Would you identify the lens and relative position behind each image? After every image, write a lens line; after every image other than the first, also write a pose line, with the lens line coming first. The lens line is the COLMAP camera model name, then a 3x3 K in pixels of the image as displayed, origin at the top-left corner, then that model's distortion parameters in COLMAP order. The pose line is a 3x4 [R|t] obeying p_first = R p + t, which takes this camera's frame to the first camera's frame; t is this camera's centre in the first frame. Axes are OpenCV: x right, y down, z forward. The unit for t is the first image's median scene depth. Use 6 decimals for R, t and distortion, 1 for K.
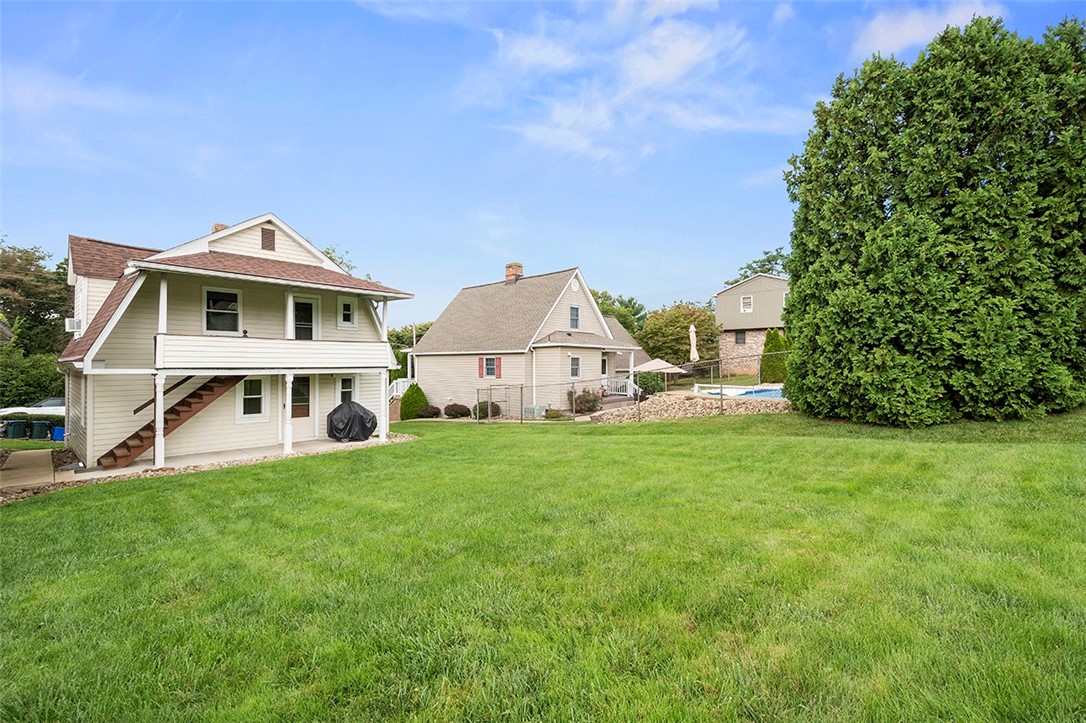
lens RADIAL K [[474.1, 0, 550.0], [0, 474.1, 364.0], [0, 0, 1]] dist [0.022139, -0.006977]
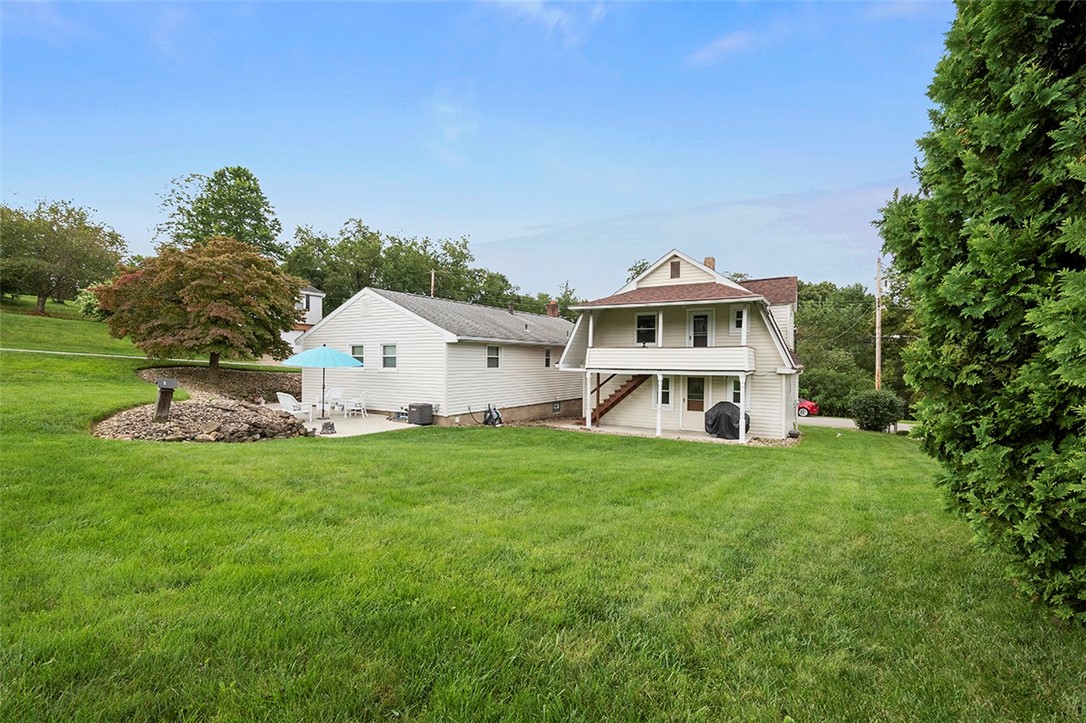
lens RADIAL K [[474.1, 0, 550.0], [0, 474.1, 364.0], [0, 0, 1]] dist [0.022139, -0.006977]
pose [[0.233145, 0.005658, -0.972425, 0.545158], [-0.008912, 0.999954, 0.003681, -0.008109], [0.972401, 0.007808, 0.233185, 0.353171]]
